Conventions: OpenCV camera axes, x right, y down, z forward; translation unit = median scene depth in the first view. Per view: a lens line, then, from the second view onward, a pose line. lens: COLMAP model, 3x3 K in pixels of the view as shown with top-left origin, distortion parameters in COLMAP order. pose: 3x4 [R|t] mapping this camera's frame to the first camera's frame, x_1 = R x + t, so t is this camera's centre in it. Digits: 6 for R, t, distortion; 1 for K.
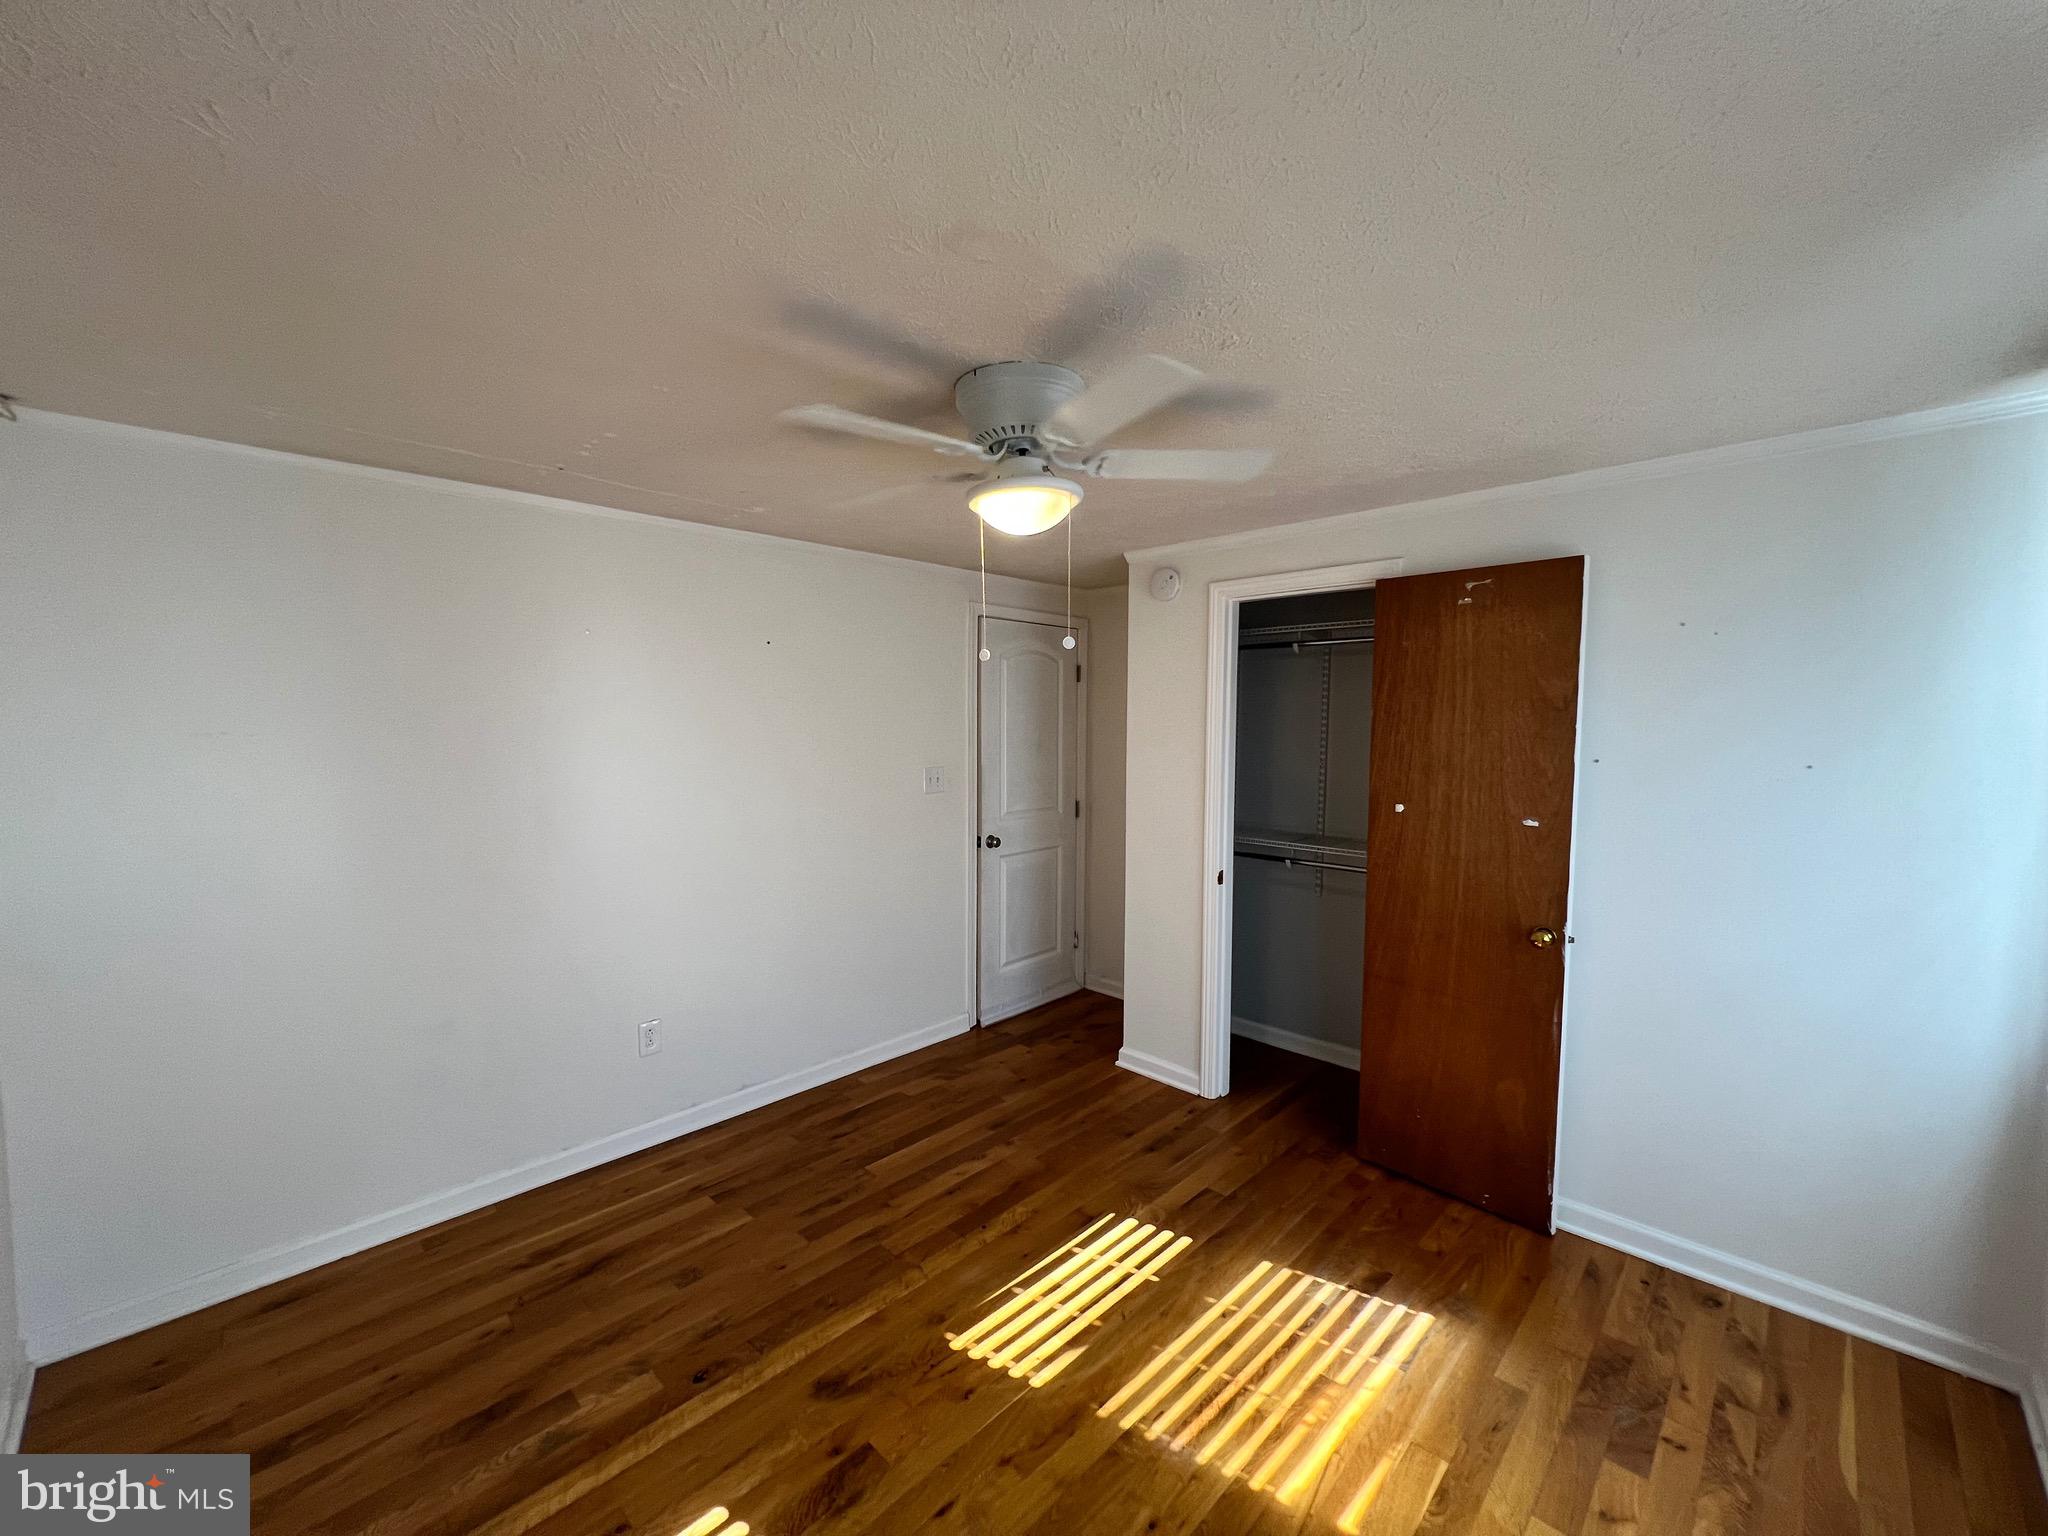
lens RADIAL K [[820.3, 0, 1020.7], [0, 820.3, 770.9], [0, 0, 1]] dist [0.000008, 0.000147]
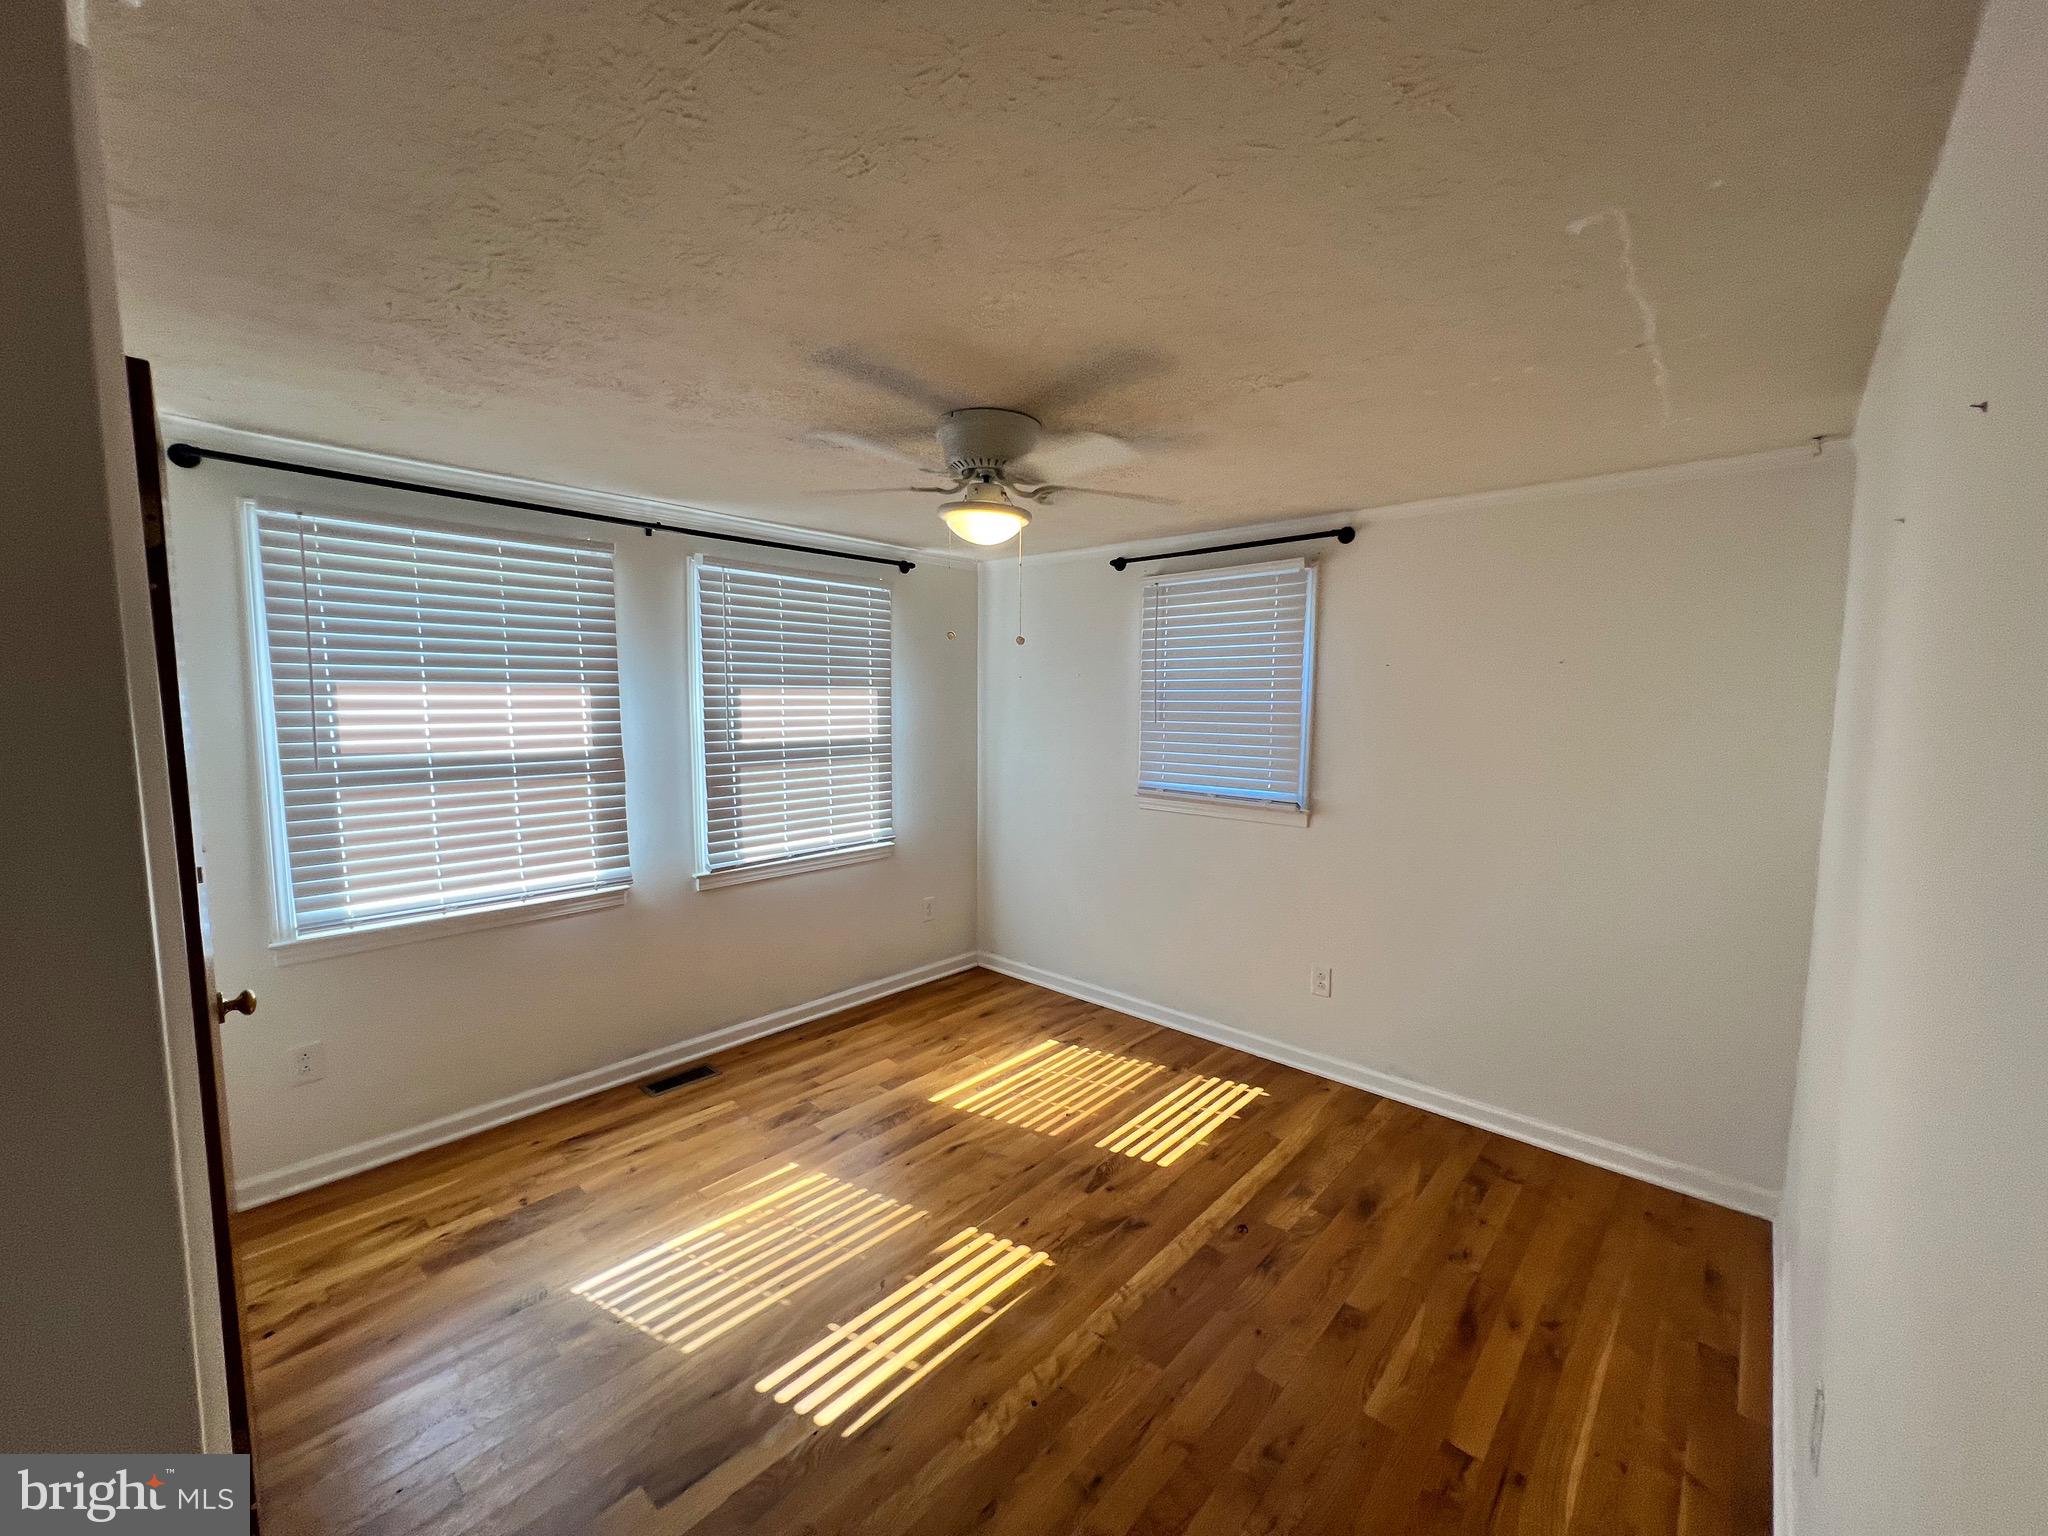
lens RADIAL K [[820.3, 0, 1020.7], [0, 820.3, 770.9], [0, 0, 1]] dist [0.000008, 0.000147]
pose [[-0.999466, -0.007090, -0.031901, -0.008427], [-0.011892, 0.988159, 0.152972, -0.120925], [0.030439, 0.153270, -0.987715, 1.922660]]
